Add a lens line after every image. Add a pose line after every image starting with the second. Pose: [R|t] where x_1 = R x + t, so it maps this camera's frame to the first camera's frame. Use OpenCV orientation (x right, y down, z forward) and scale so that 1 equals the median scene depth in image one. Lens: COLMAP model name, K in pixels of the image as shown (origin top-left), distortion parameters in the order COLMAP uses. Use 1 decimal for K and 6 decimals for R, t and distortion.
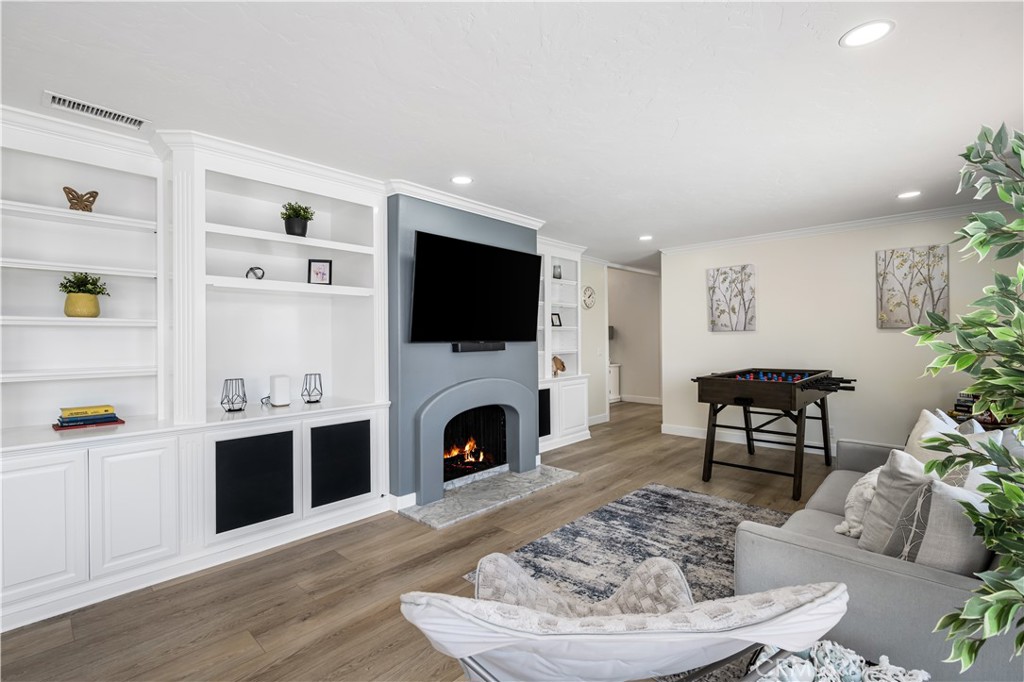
lens RADIAL K [[448.2, 0, 511.2], [0, 448.2, 340.4], [0, 0, 1]] dist [0.000635, 0.000057]
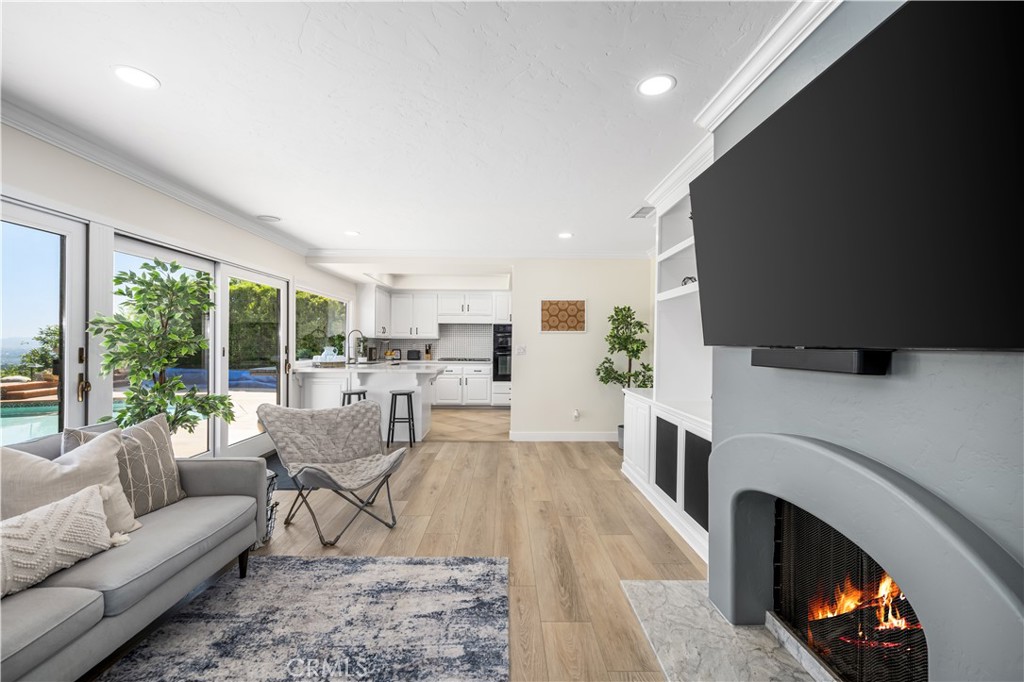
lens RADIAL K [[430.6, 0, 513.8], [0, 430.6, 344.0], [0, 0, 1]] dist [-0.000242, -0.000065]
pose [[-0.704625, 0.000682, -0.709580, 0.579538], [-0.004205, 0.999978, 0.005137, -0.000097], [0.709568, 0.006603, -0.704606, 1.611932]]
